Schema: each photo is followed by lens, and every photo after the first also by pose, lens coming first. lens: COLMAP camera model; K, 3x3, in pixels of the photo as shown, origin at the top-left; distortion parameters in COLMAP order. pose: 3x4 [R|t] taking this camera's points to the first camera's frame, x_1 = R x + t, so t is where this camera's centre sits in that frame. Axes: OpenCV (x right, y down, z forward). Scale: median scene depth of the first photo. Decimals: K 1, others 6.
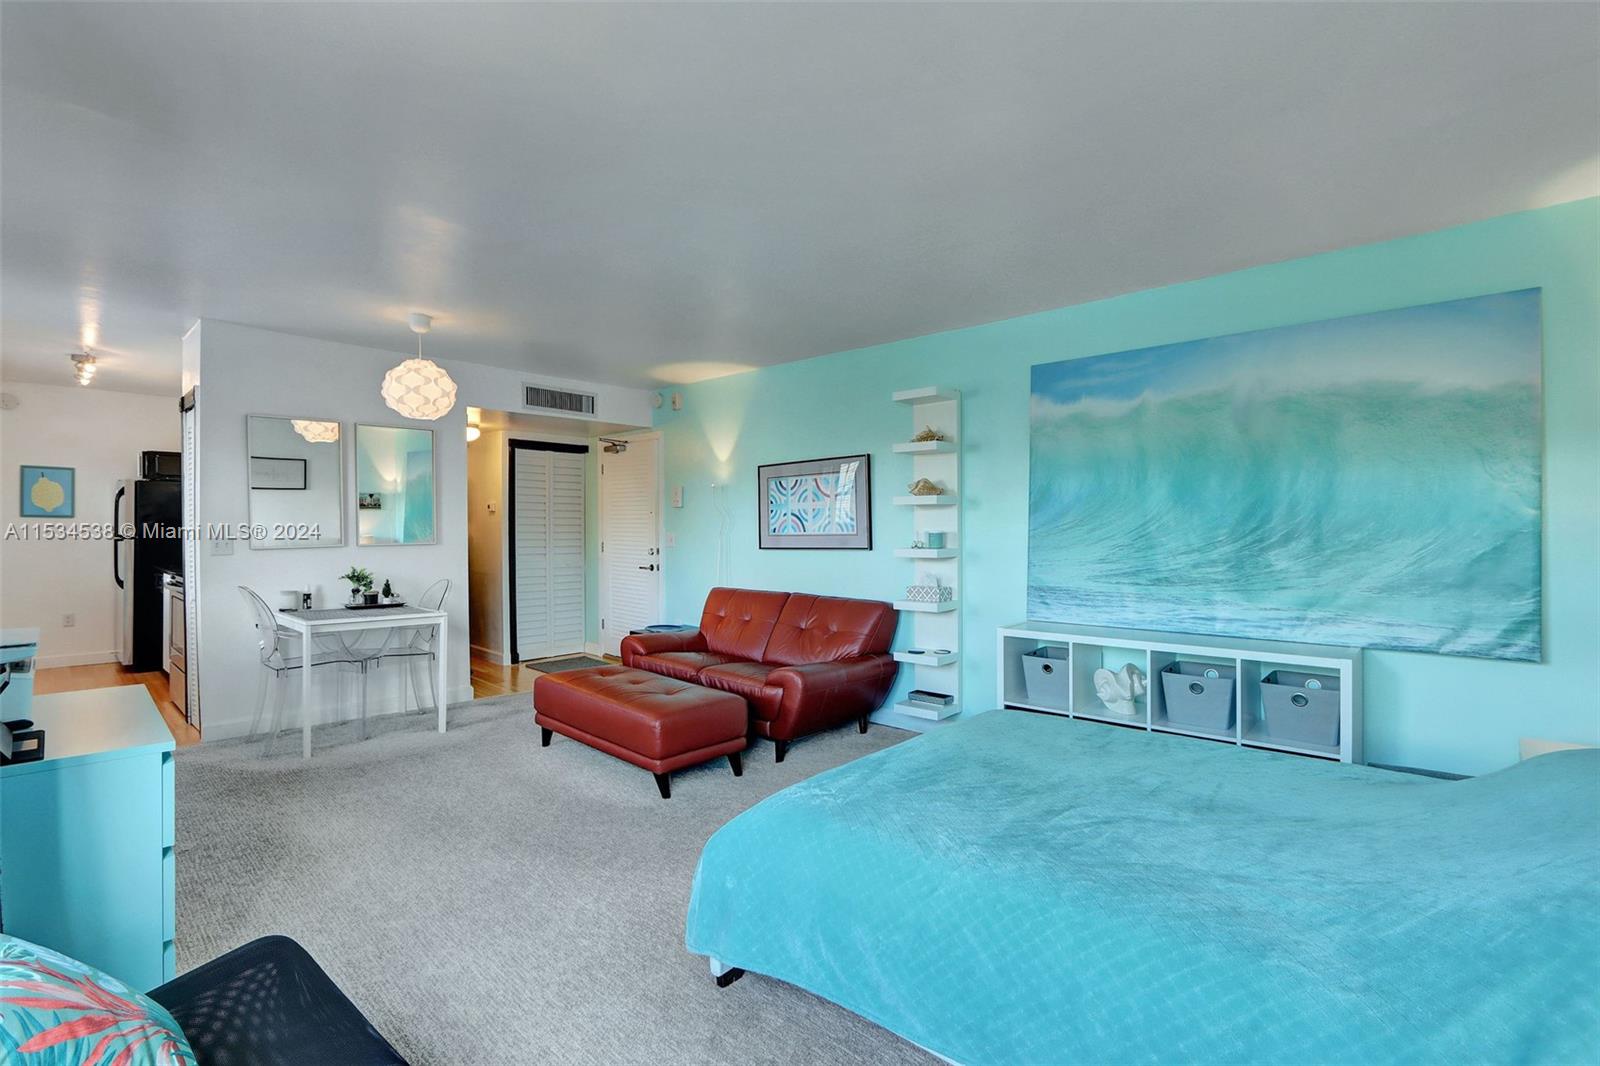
lens RADIAL K [[790.2, 0, 800.0], [0, 790.2, 533.0], [0, 0, 1]] dist [-0.000476, -0.000021]
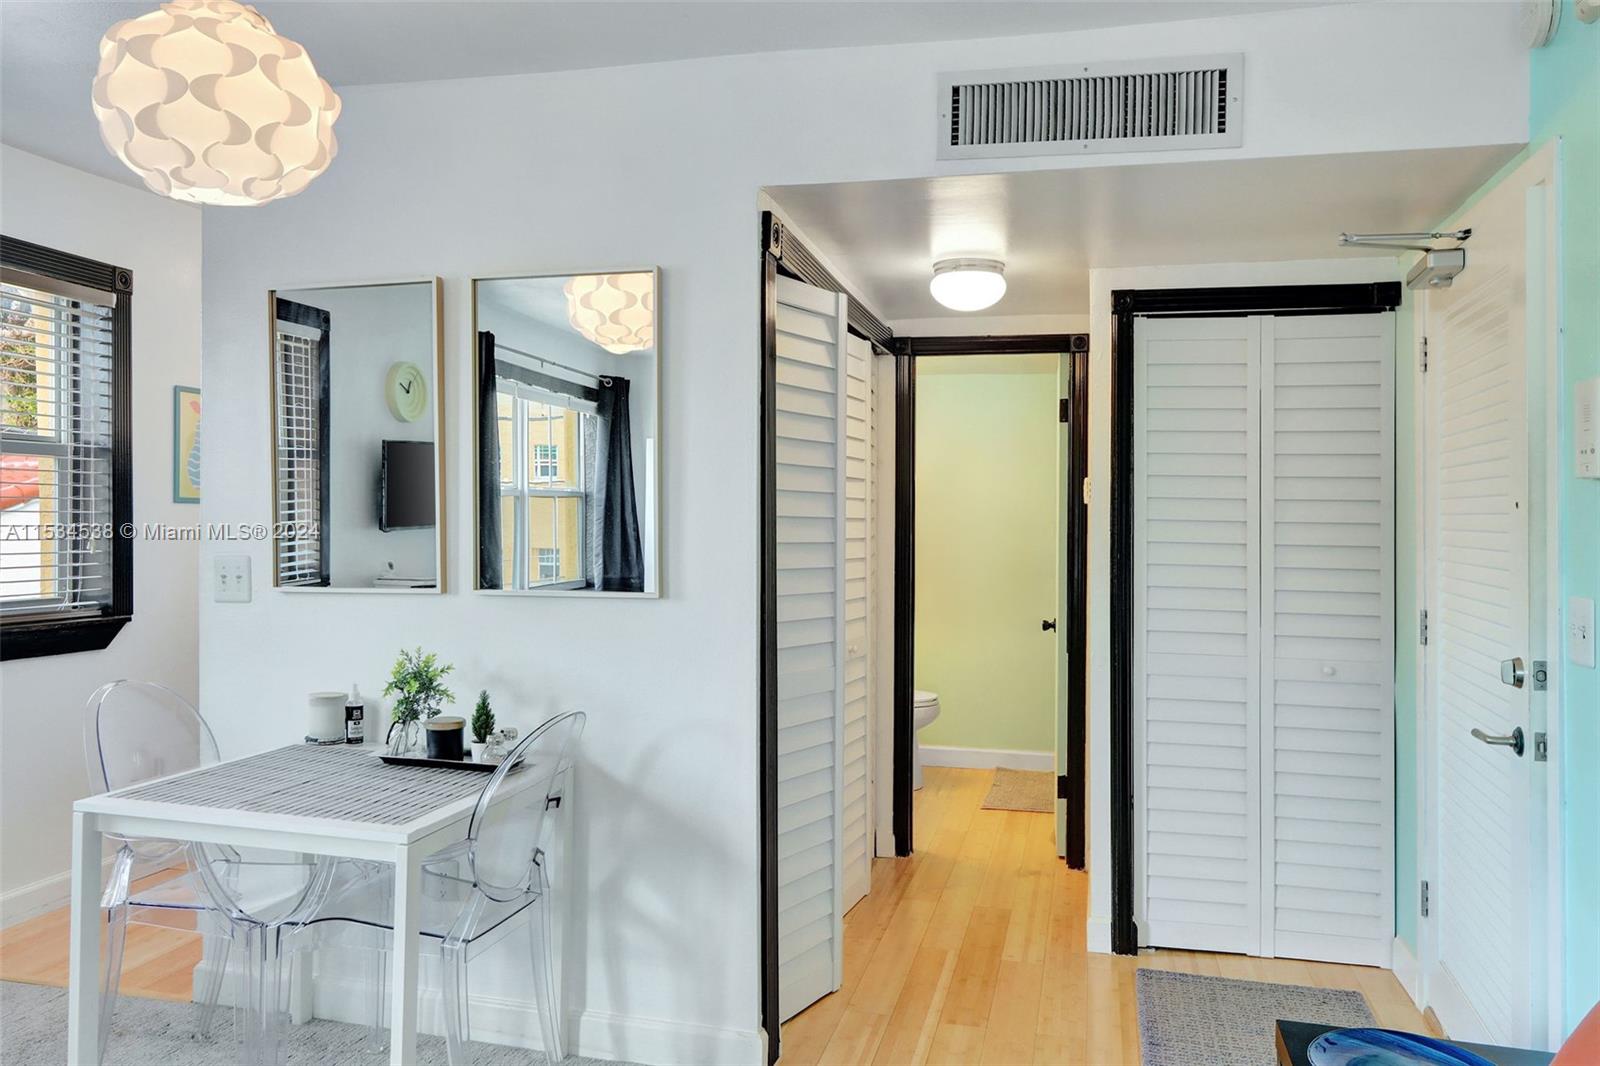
lens RADIAL K [[1192.0, 0, 800.0], [0, 1192.0, 533.0], [0, 0, 1]] dist [0.006491, 0.002521]
pose [[0.480481, 0.015014, -0.876877, 0.019711], [-0.021493, 0.999755, 0.005342, -0.015161], [0.876742, 0.016280, 0.480686, 0.644732]]
